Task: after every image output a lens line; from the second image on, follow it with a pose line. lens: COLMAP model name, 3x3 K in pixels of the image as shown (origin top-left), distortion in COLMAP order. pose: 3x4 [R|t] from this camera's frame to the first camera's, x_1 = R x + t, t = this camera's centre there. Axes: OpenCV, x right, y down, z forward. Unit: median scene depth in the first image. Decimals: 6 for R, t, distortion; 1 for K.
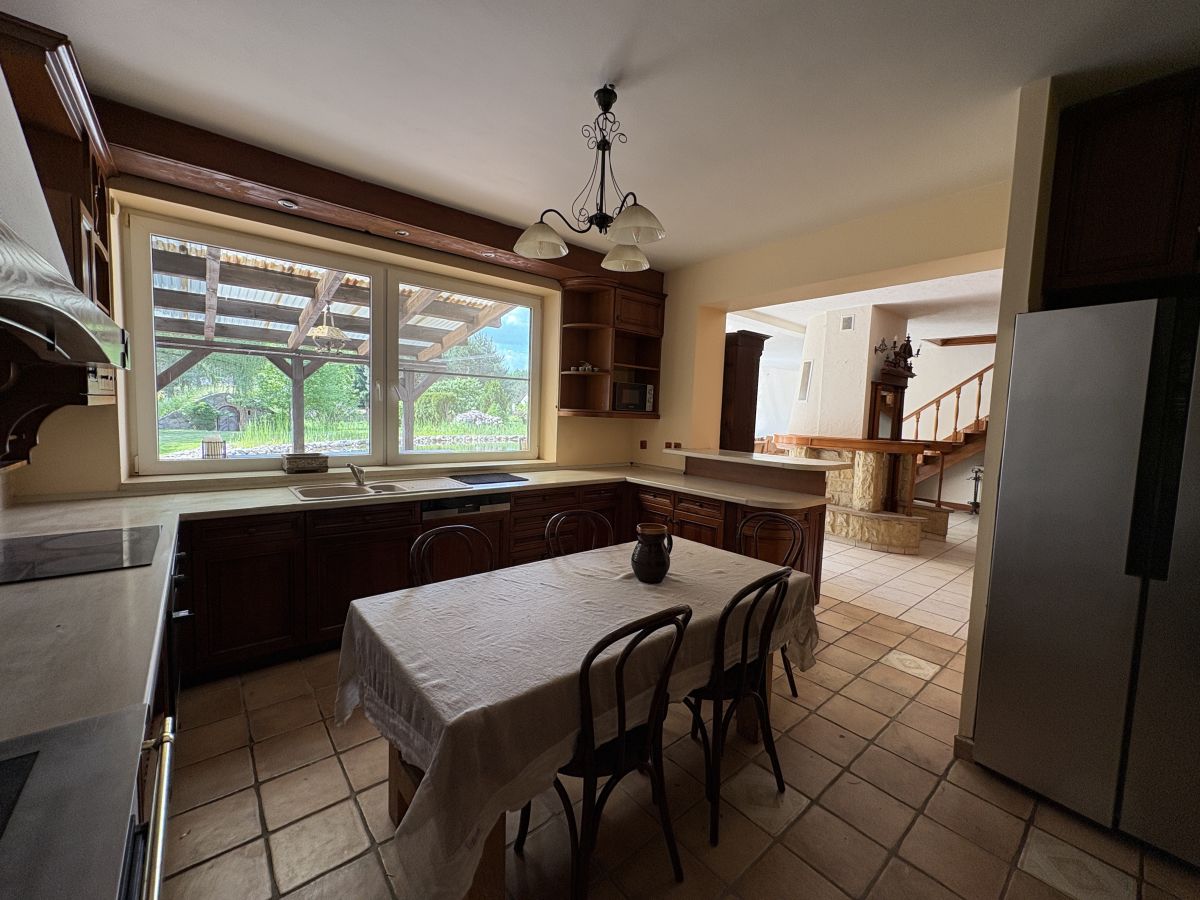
lens RADIAL K [[481.9, 0, 600.5], [0, 481.9, 447.8], [0, 0, 1]] dist [-0.000095, -0.000102]
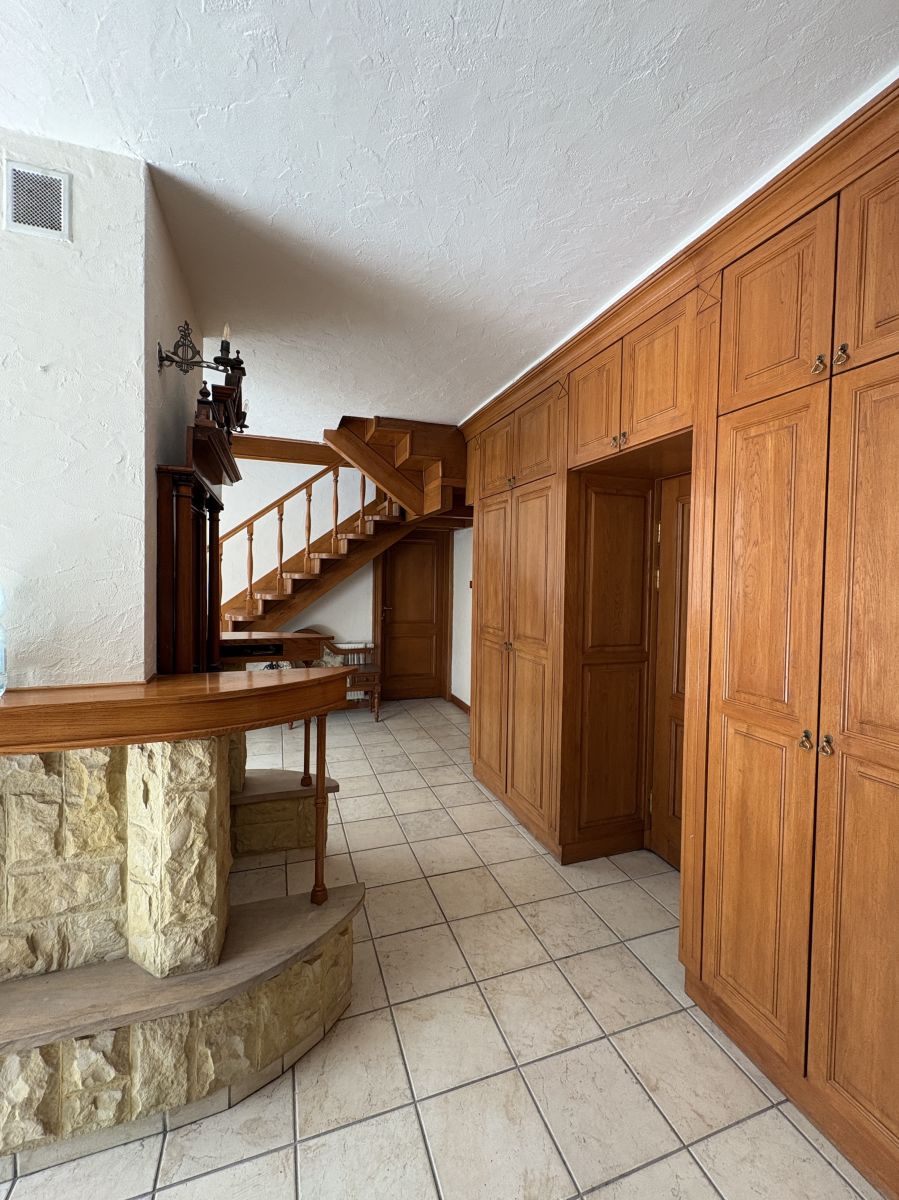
lens RADIAL K [[481.9, 0, 445.7], [0, 481.9, 589.7], [0, 0, 1]] dist [-0.000095, -0.000102]
pose [[0.354312, -0.056333, 0.933429, 0.356333], [0.059587, 0.997515, 0.037583, -0.068111], [-0.933227, 0.042304, 0.356788, 0.745165]]
